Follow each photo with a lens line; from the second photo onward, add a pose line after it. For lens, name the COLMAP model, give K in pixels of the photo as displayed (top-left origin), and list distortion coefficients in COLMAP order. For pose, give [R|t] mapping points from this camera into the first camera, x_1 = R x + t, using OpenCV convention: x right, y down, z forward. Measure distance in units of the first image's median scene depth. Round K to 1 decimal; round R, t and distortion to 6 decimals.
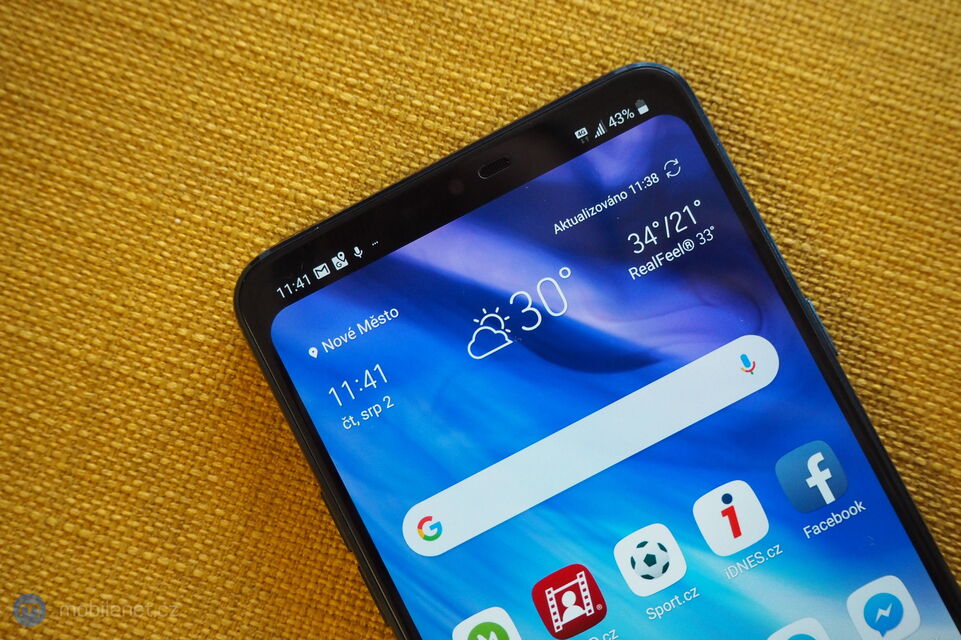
lens RADIAL K [[1197.3, 0, 475.4], [0, 1197.3, 321.3], [0, 0, 1]] dist [0.010580, 0.000000]
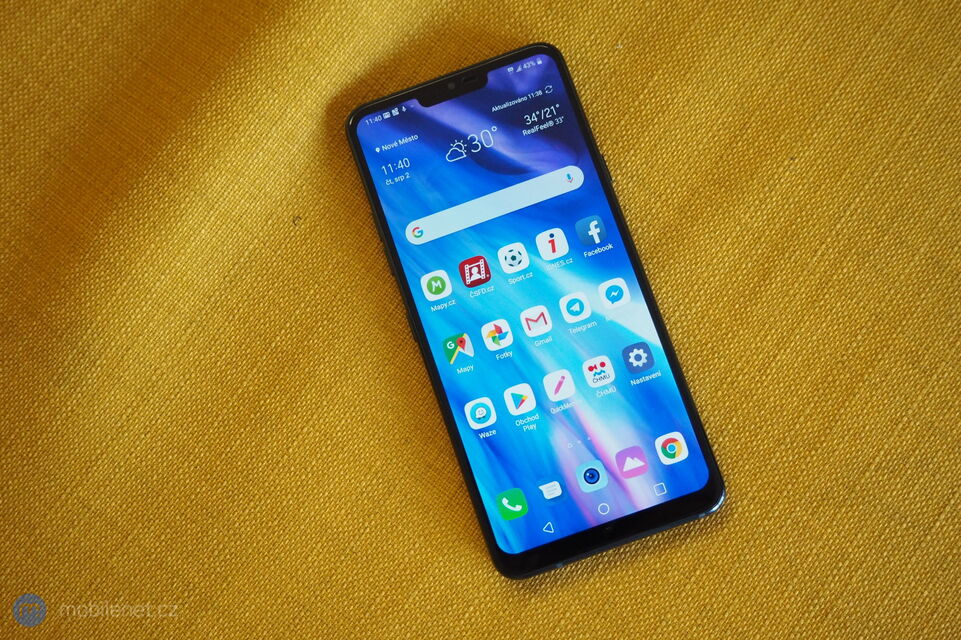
lens RADIAL K [[1197.3, 0, 479.6], [0, 1197.3, 317.2], [0, 0, 1]] dist [0.010580, 0.000000]
pose [[0.989004, 0.132684, -0.065307, 0.241233], [-0.137961, 0.986844, -0.084292, 0.499358], [0.053264, 0.092375, 0.994299, -1.188598]]
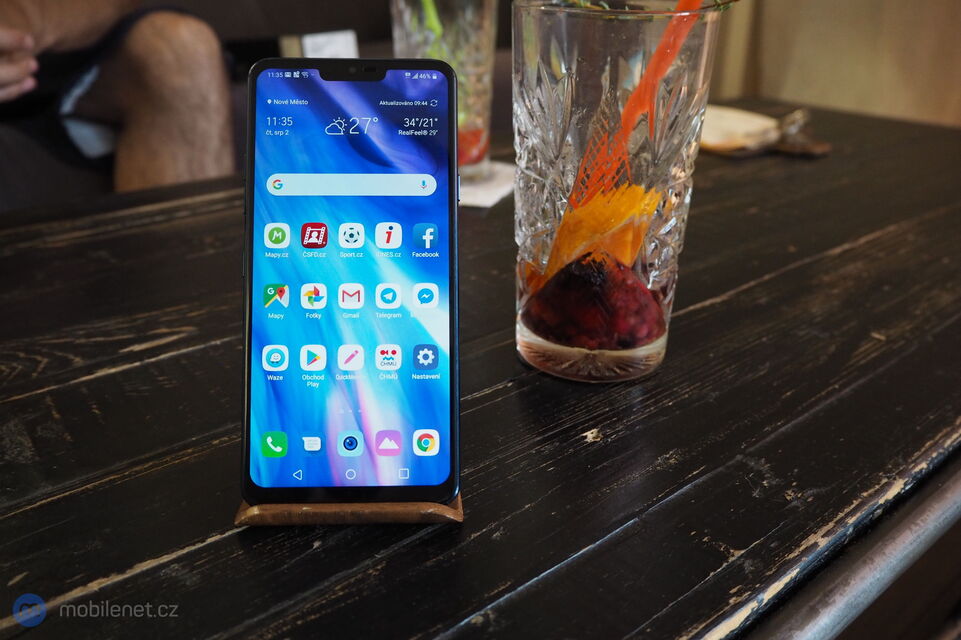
lens RADIAL K [[814.4, 0, 486.6], [0, 814.4, 322.3], [0, 0, 1]] dist [-0.042499, 0.020433]
pose [[0.890874, 0.453156, 0.031498, 0.418576], [-0.451192, 0.890780, -0.054188, 0.321319], [-0.052613, 0.034063, 0.998034, -0.672841]]
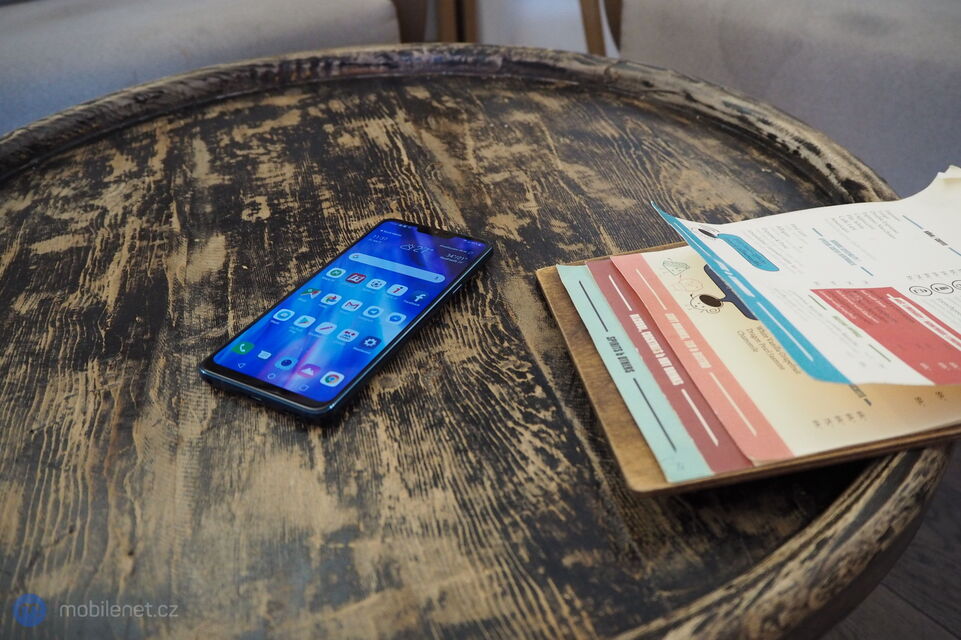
lens RADIAL K [[814.4, 0, 483.0], [0, 814.4, 317.8], [0, 0, 1]] dist [-0.042499, 0.020433]
pose [[0.566631, 0.479735, -0.669913, 2.016167], [-0.821477, 0.392121, -0.414025, 0.987760], [0.064065, 0.784918, 0.616279, -0.416151]]
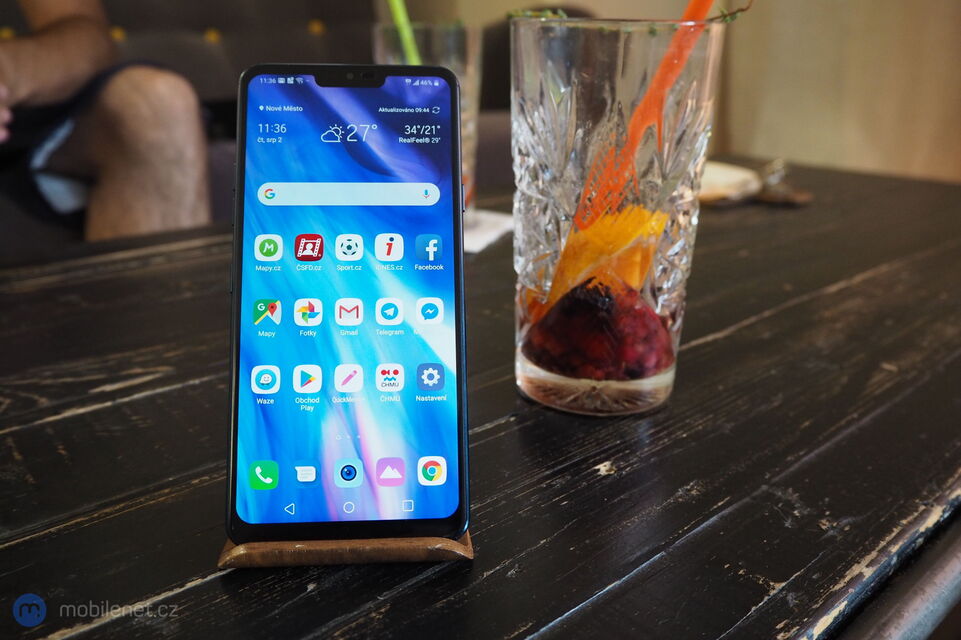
lens RADIAL K [[814.4, 0, 486.5], [0, 814.4, 319.4], [0, 0, 1]] dist [-0.042499, 0.020433]
pose [[0.895581, 0.444388, 0.021315, 0.405792], [-0.436483, 0.886906, -0.151261, 0.438723], [-0.086123, 0.126162, 0.988264, -0.536708]]
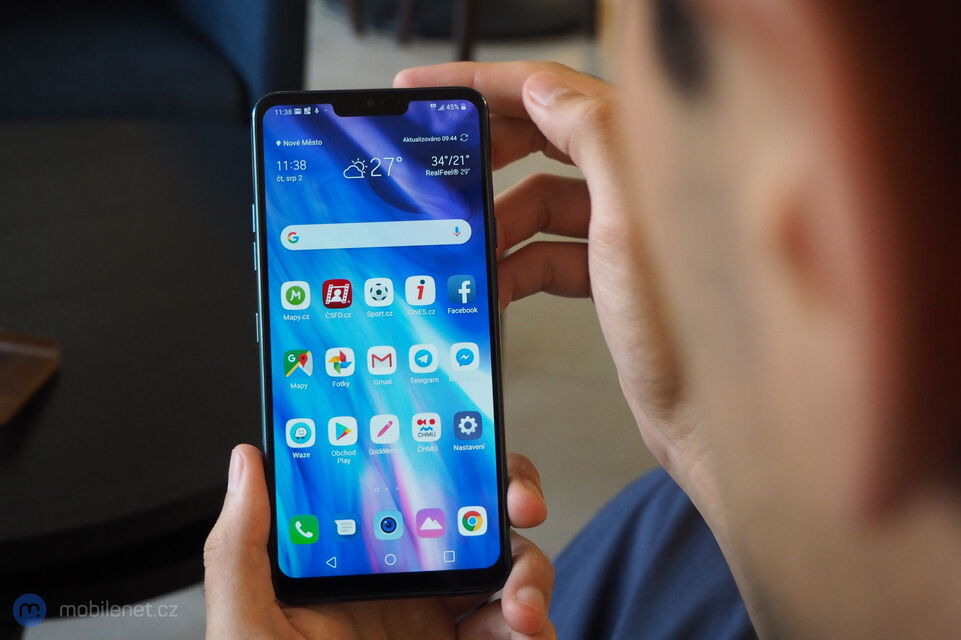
lens RADIAL K [[1789.9, 0, 488.3], [0, 1789.9, 315.3], [0, 0, 1]] dist [0.037095, 0.000000]
pose [[0.906214, 0.420881, 0.040446, 0.211049], [-0.416378, 0.904948, -0.087742, 0.438614], [-0.073530, 0.062672, 0.995322, -2.258649]]
